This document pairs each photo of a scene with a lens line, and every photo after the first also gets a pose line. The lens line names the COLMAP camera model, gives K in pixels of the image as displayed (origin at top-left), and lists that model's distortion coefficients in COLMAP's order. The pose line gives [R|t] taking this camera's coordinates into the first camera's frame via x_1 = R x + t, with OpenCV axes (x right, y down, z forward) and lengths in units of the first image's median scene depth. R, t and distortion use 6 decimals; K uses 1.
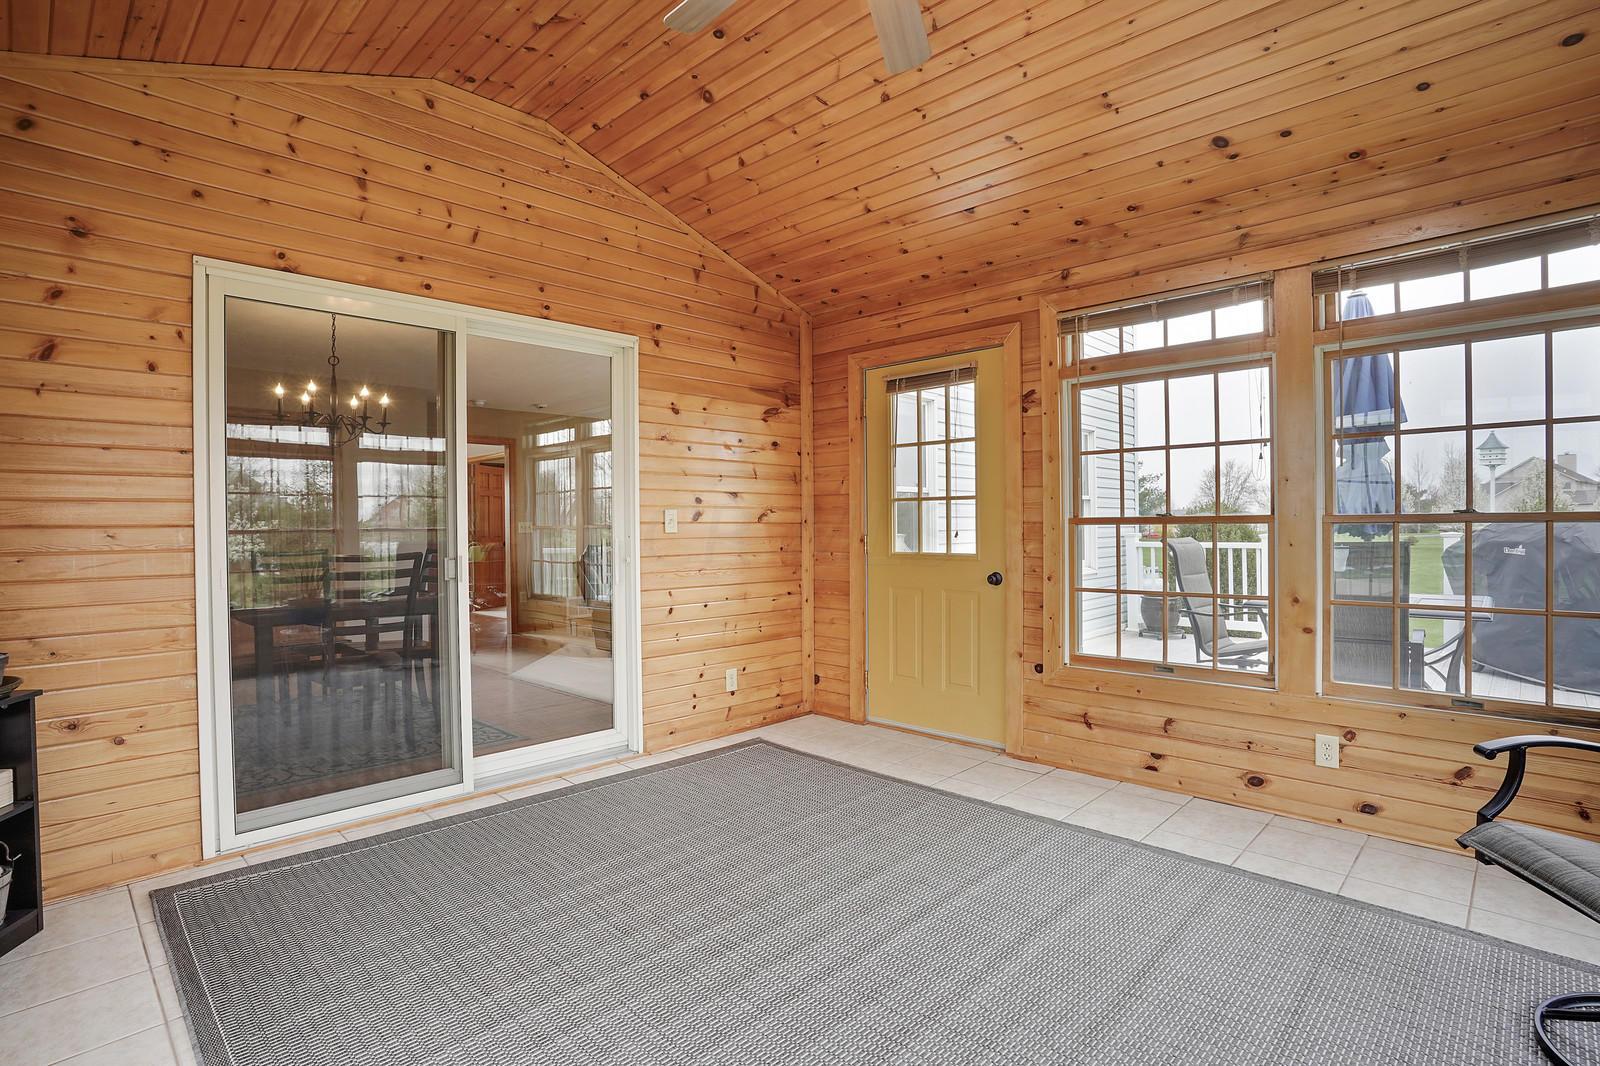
lens RADIAL K [[786.6, 0, 801.4], [0, 786.6, 532.0], [0, 0, 1]] dist [-0.053552, 0.018049]
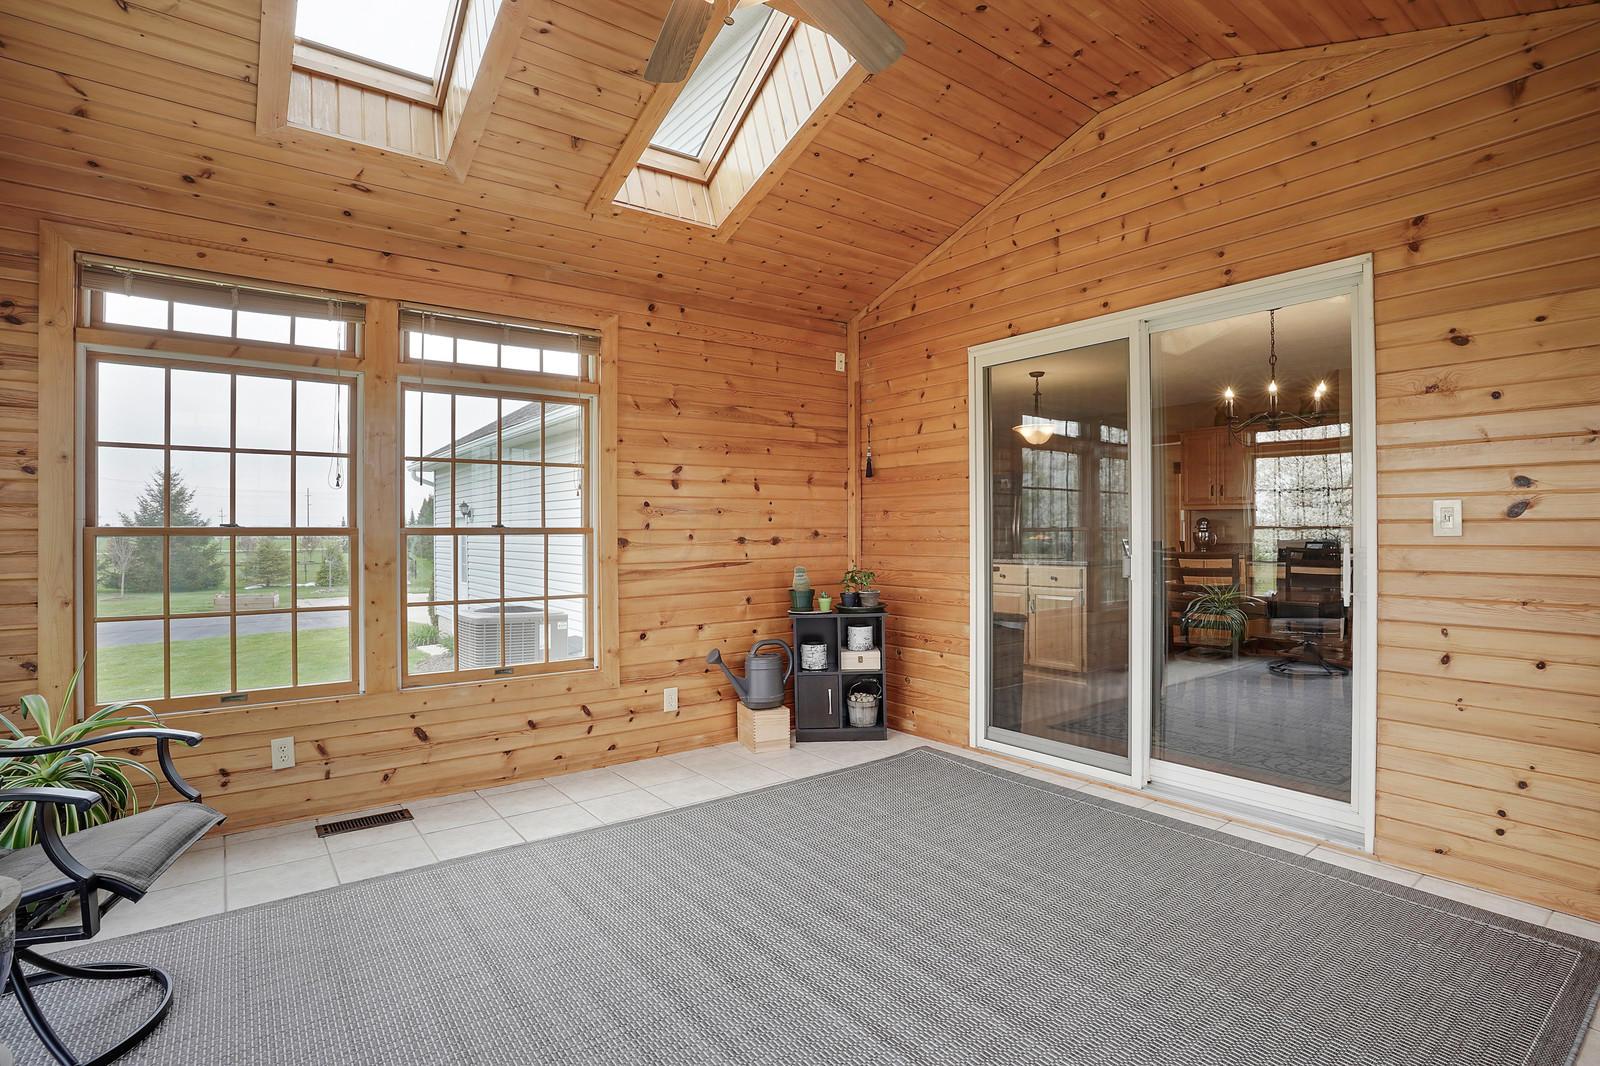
lens RADIAL K [[786.6, 0, 801.0], [0, 786.6, 530.1], [0, 0, 1]] dist [-0.053552, 0.018049]
pose [[-0.138748, 0.009695, -0.990280, 0.653913], [-0.001769, 0.999948, 0.010038, -0.011641], [0.990326, 0.003145, -0.138724, 0.727578]]
